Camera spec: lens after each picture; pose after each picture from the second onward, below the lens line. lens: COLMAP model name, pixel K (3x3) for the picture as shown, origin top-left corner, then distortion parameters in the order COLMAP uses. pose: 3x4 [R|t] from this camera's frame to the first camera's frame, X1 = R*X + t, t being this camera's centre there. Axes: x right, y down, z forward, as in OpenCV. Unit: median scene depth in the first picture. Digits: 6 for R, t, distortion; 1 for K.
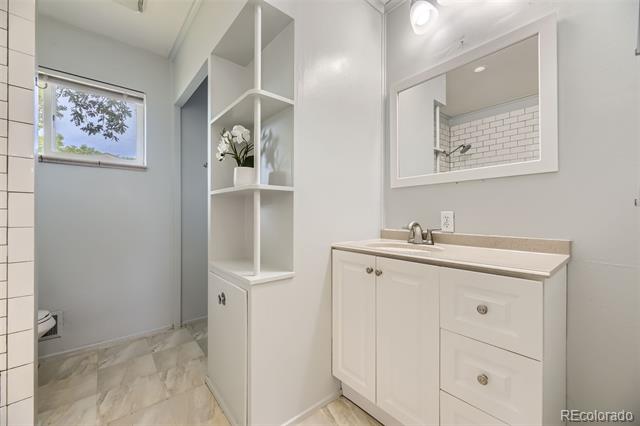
lens RADIAL K [[261.0, 0, 315.8], [0, 261.0, 214.4], [0, 0, 1]] dist [0.009989, -0.000094]
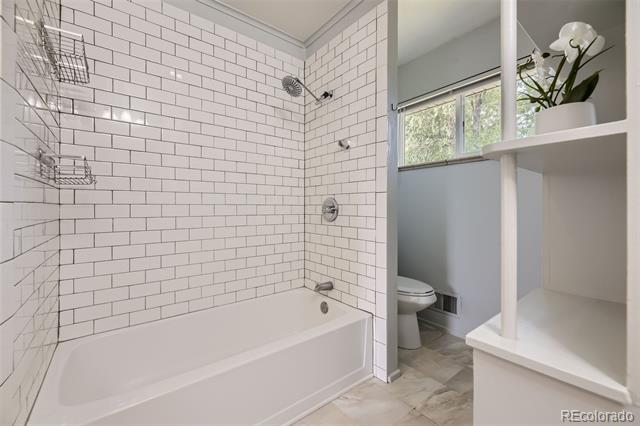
lens RADIAL K [[261.0, 0, 317.3], [0, 261.0, 206.8], [0, 0, 1]] dist [0.009989, -0.000094]
pose [[-0.033344, -0.008071, -0.999411, 0.218411], [-0.006946, 0.999945, -0.007843, 0.004856], [0.999420, 0.006680, -0.033399, 0.566895]]
